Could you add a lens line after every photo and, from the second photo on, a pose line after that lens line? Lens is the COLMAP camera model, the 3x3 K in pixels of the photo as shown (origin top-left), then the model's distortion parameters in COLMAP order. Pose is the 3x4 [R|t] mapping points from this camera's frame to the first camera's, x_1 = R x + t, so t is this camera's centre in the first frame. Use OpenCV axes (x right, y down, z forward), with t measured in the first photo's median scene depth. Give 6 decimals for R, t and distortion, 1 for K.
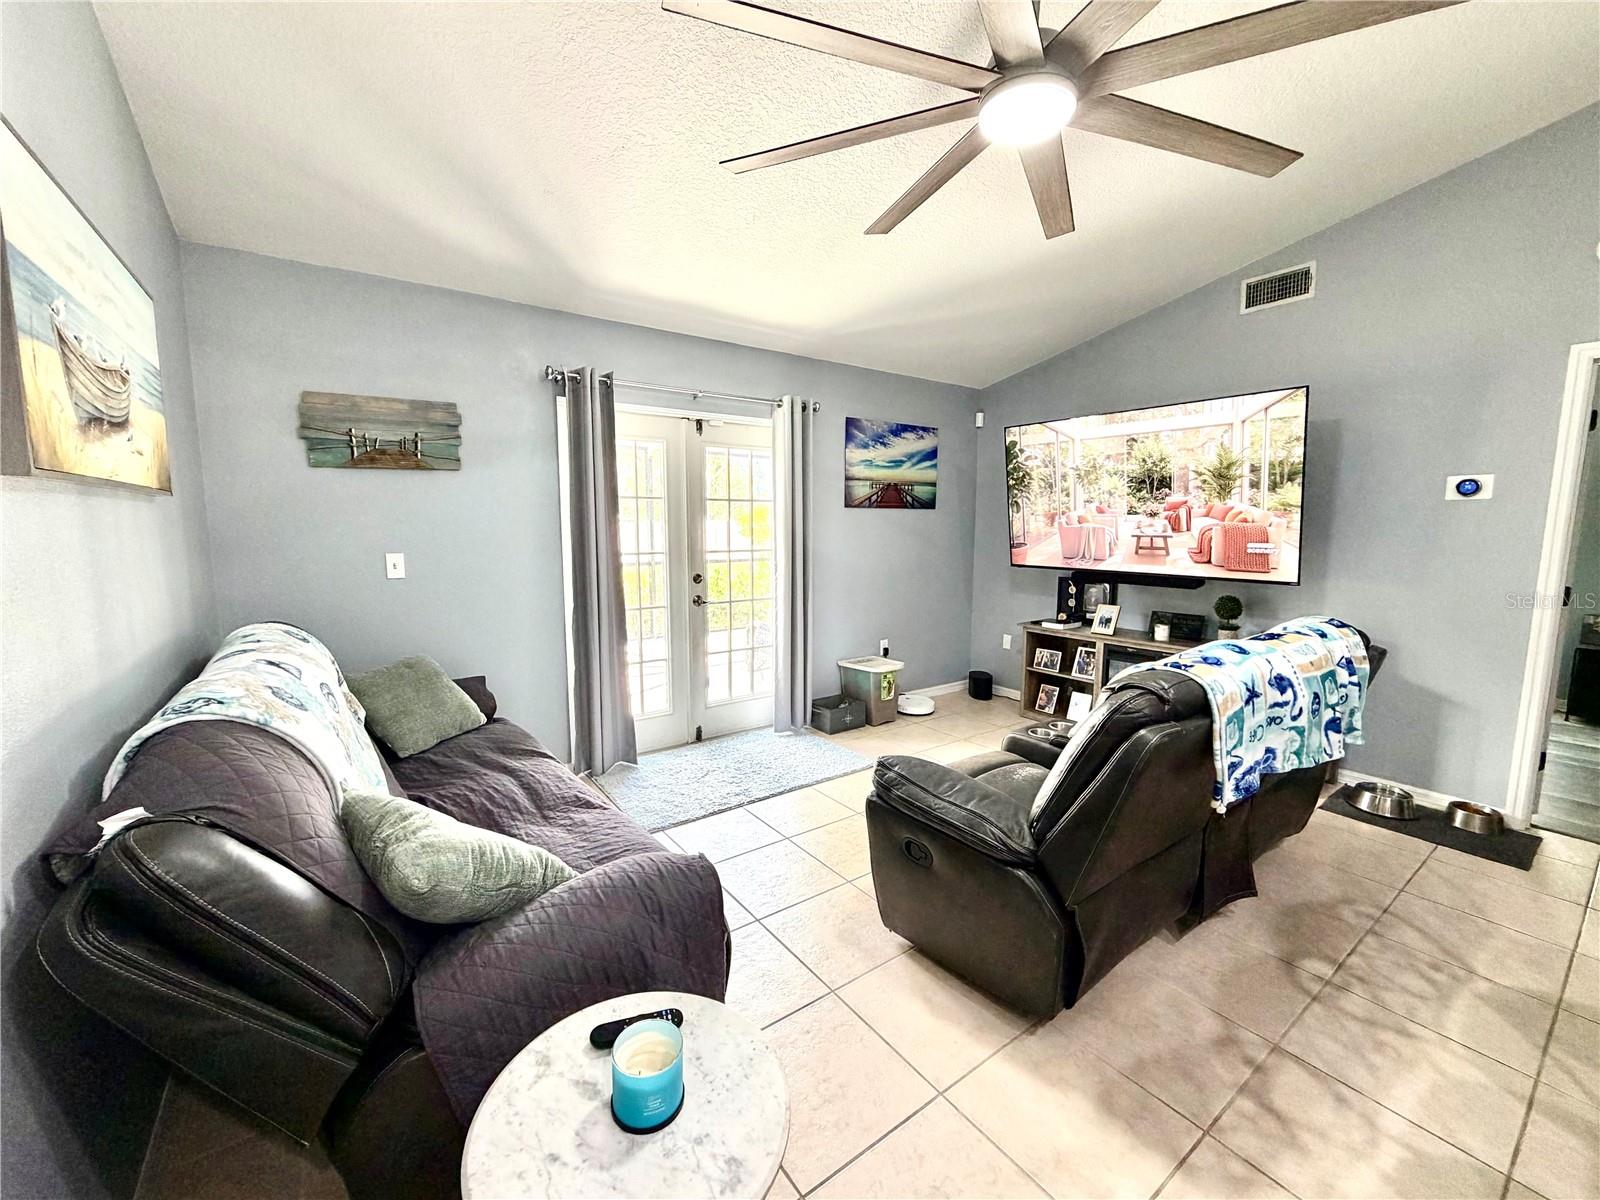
lens RADIAL K [[649.9, 0, 800.0], [0, 649.9, 600.0], [0, 0, 1]] dist [0.028916, 0.000084]
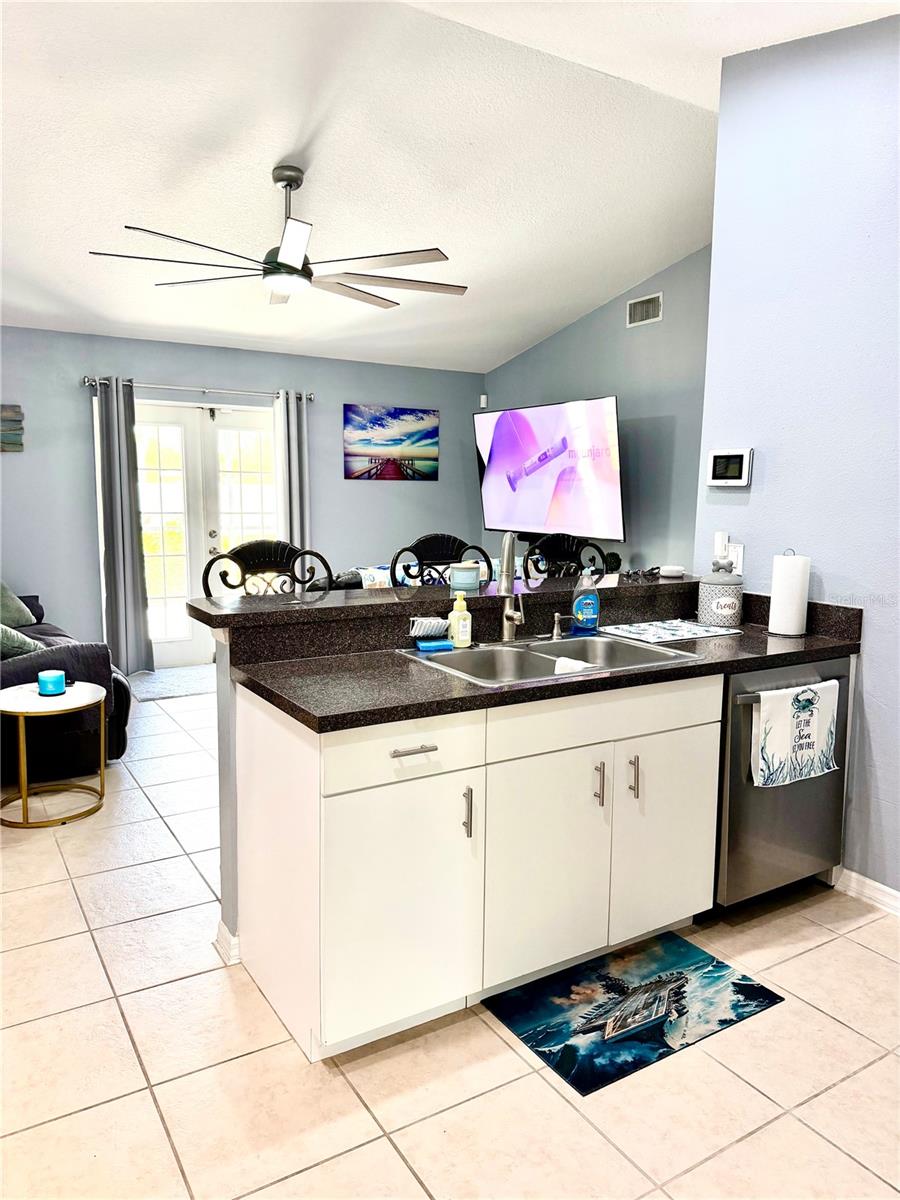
lens RADIAL K [[845.1, 0, 449.0], [0, 845.1, 619.6], [0, 0, 1]] dist [0.128432, -0.212164]
pose [[0.995976, 0.021841, -0.086914, 0.410504], [-0.018992, 0.999259, 0.033470, 0.062696], [0.087581, -0.031685, 0.995653, -0.568603]]
